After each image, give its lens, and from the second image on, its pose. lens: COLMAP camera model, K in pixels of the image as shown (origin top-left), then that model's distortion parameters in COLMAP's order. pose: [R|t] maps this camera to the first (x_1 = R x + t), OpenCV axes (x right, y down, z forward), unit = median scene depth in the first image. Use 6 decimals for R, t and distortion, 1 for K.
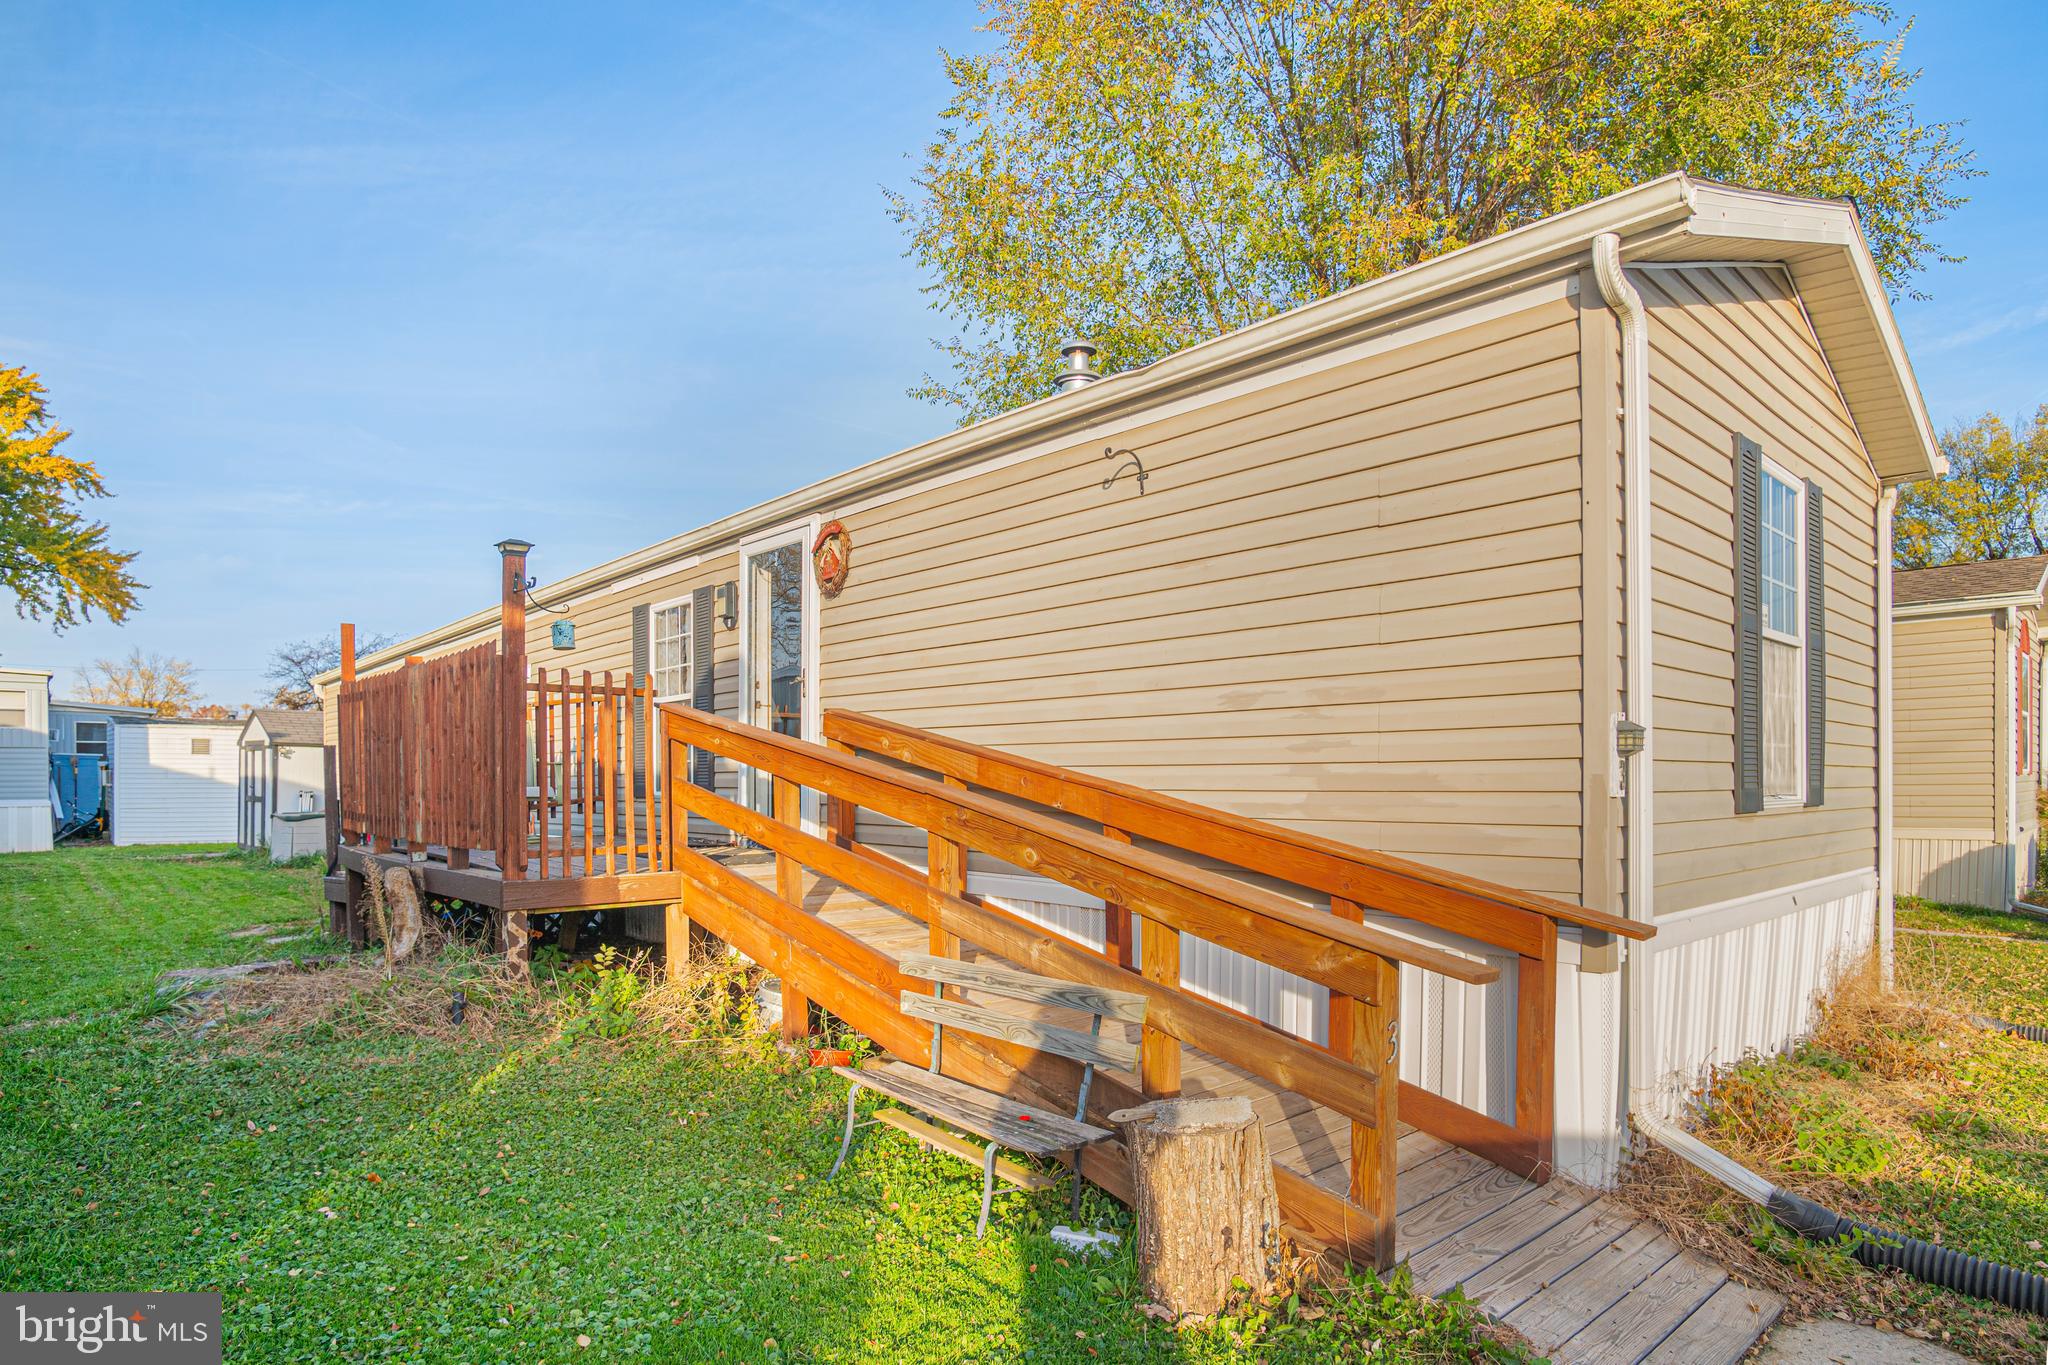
lens RADIAL K [[1153.6, 0, 1034.5], [0, 1153.6, 776.3], [0, 0, 1]] dist [-0.030038, 0.004988]
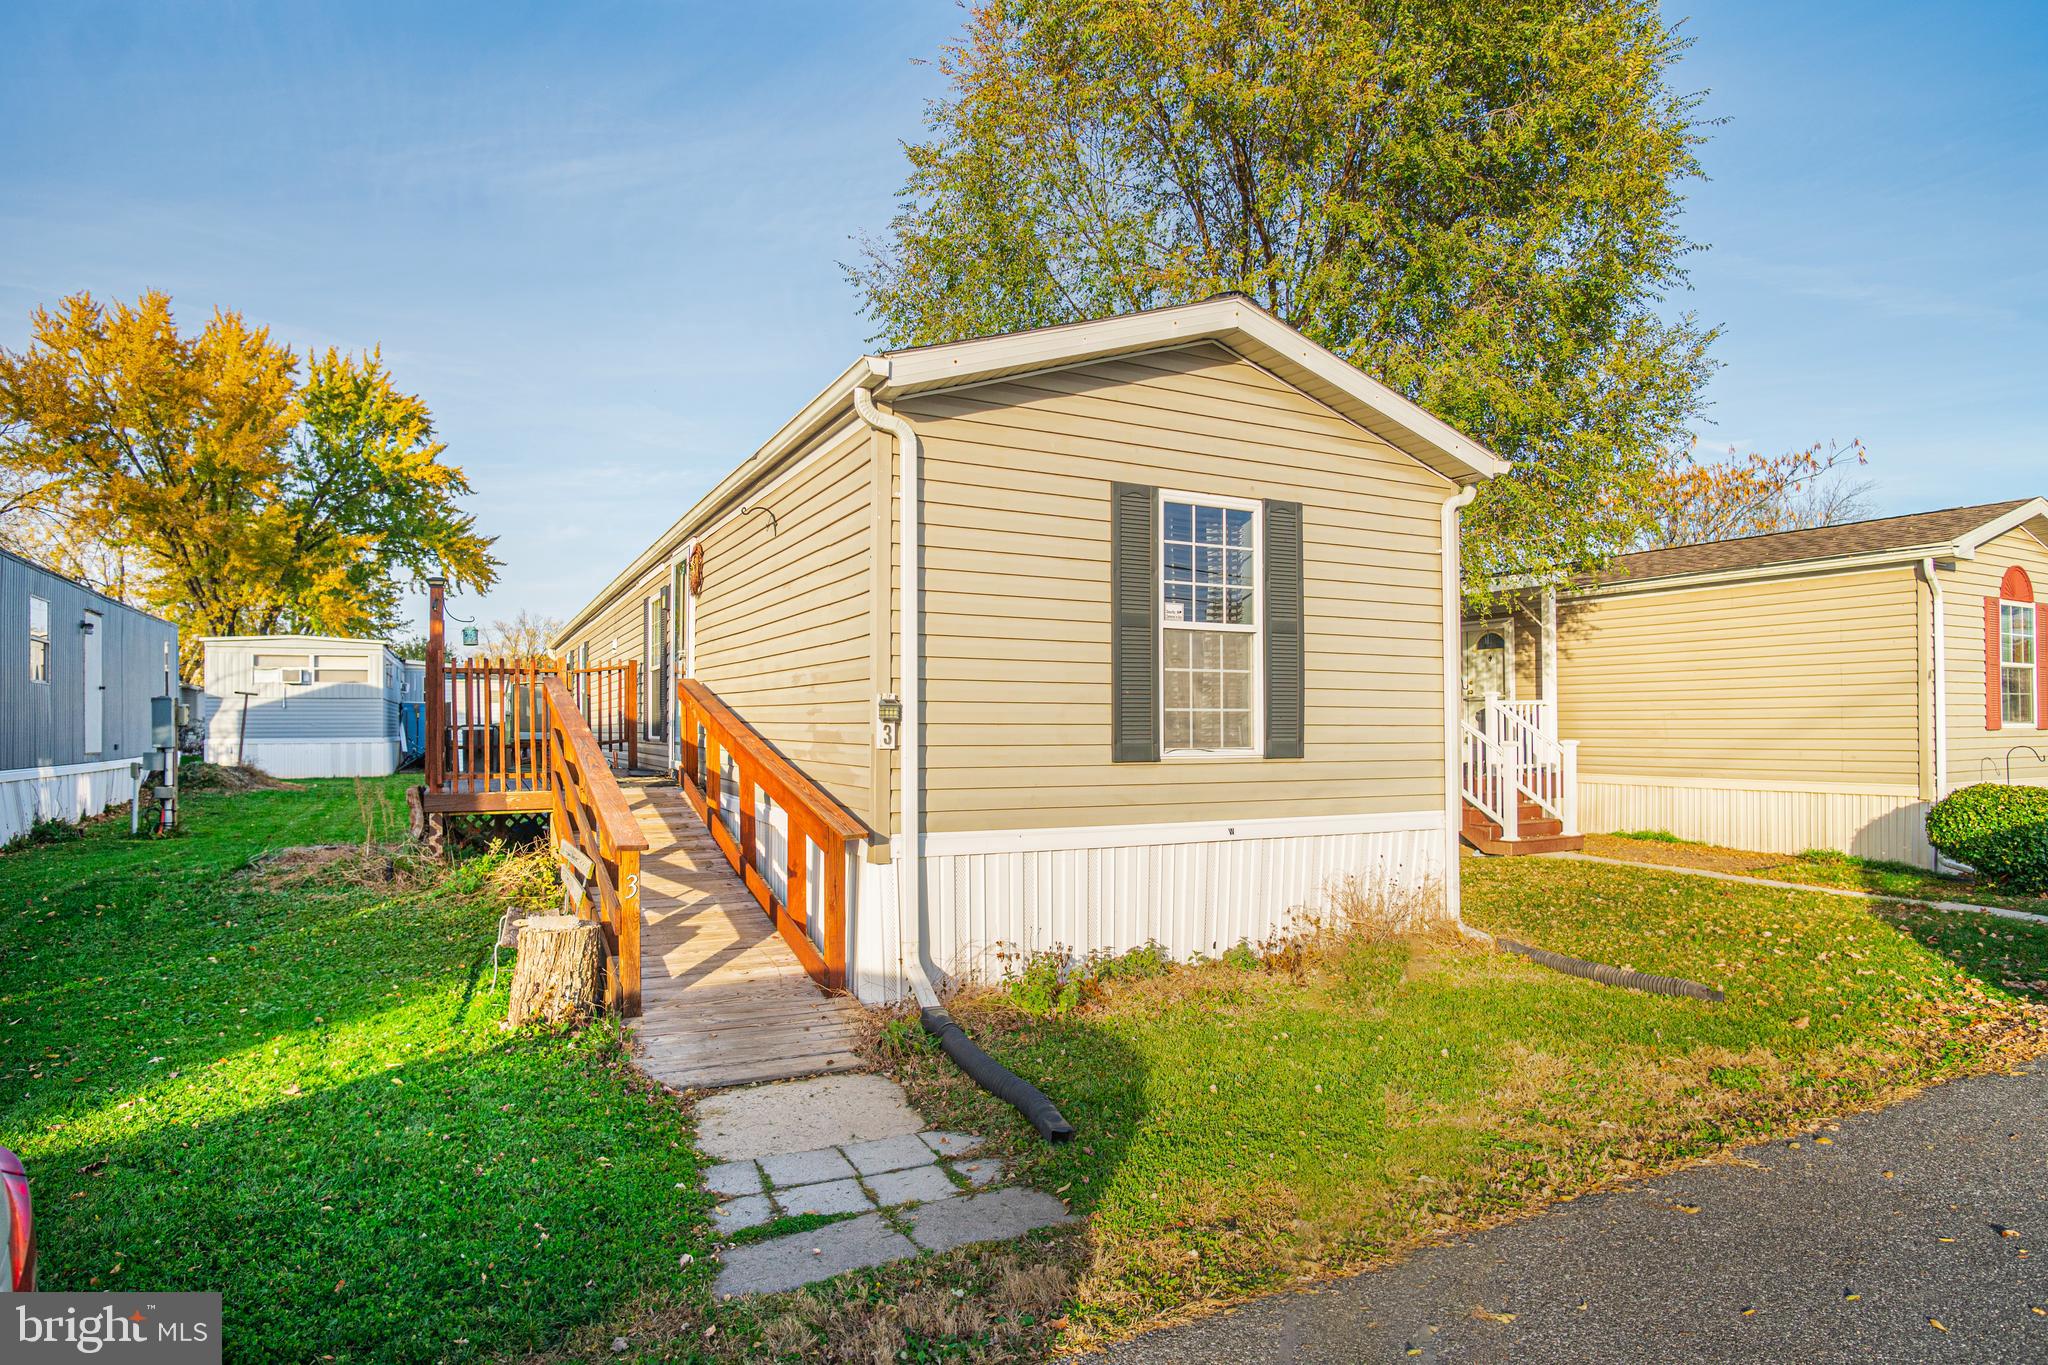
lens RADIAL K [[1153.6, 0, 1025.5], [0, 1153.6, 695.0], [0, 0, 1]] dist [-0.030038, 0.004988]
pose [[0.962418, -0.001830, -0.271567, 0.361575], [-0.003975, 0.999775, -0.020824, -0.007048], [0.271544, 0.021121, 0.962194, -0.140850]]
